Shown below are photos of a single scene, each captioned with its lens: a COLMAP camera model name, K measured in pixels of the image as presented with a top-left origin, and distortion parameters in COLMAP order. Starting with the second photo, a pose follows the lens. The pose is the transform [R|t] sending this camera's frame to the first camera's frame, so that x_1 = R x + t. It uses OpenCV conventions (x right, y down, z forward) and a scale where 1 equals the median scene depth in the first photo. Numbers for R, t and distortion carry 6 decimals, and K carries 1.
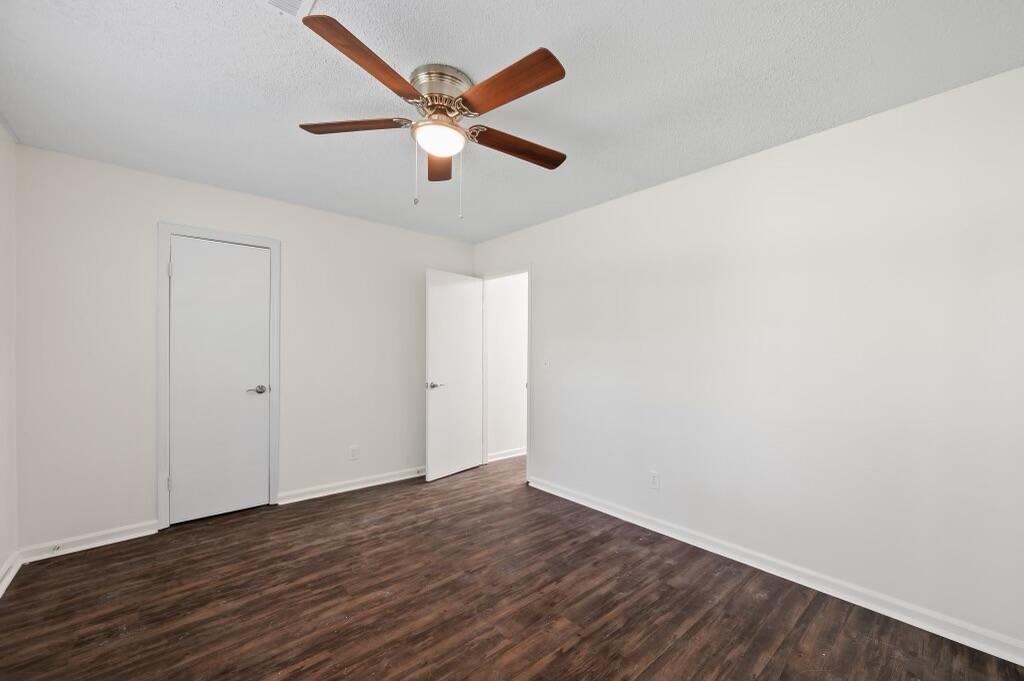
lens RADIAL K [[412.7, 0, 511.4], [0, 412.7, 345.1], [0, 0, 1]] dist [0.000101, 0.000003]
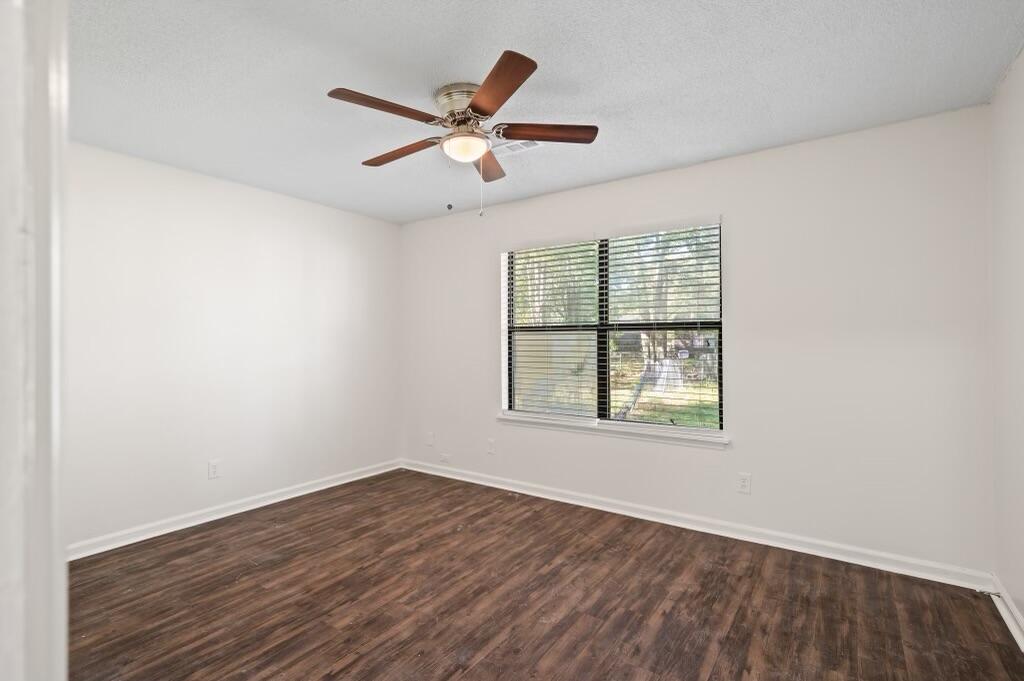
lens RADIAL K [[478.3, 0, 512.4], [0, 478.3, 342.7], [0, 0, 1]] dist [0.004640, -0.000266]
pose [[-0.969447, -0.001038, -0.245299, 0.013306], [0.002158, 0.999916, -0.012760, 0.030838], [0.245292, -0.012899, -0.969363, 2.042517]]
